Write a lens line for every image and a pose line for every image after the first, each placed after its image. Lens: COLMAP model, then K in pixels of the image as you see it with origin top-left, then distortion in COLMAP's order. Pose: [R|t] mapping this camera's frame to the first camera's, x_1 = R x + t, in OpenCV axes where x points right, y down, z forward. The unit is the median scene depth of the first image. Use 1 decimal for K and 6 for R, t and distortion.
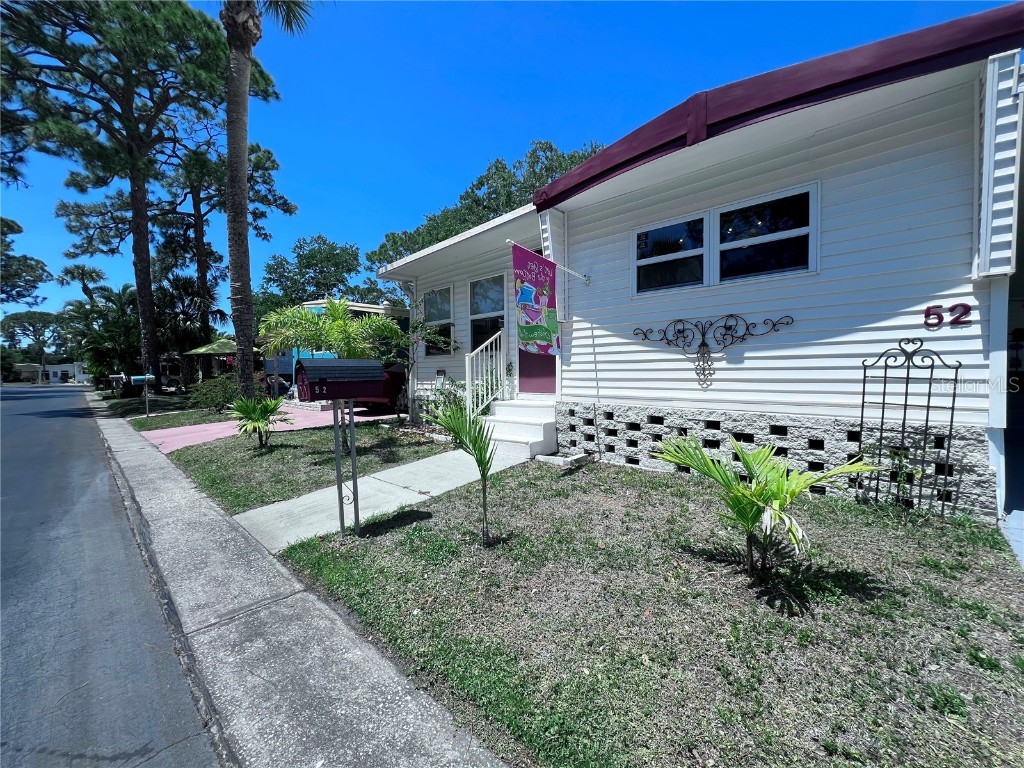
lens RADIAL K [[410.5, 0, 514.9], [0, 410.5, 382.9], [0, 0, 1]] dist [-0.001569, 0.000117]
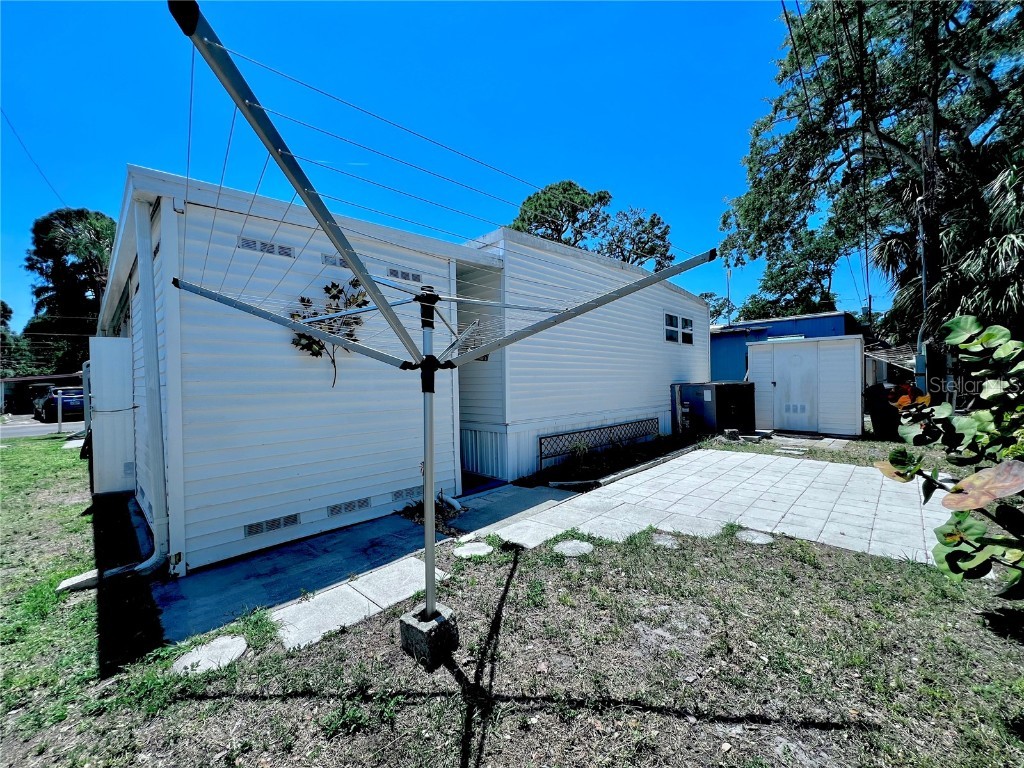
lens RADIAL K [[410.5, 0, 514.9], [0, 410.5, 382.9], [0, 0, 1]] dist [-0.001569, 0.000117]
pose [[0.014468, 0.004726, 0.999884, -2.039563], [0.047322, 0.998865, -0.005406, -0.037005], [-0.998775, 0.047395, 0.014228, 1.986623]]
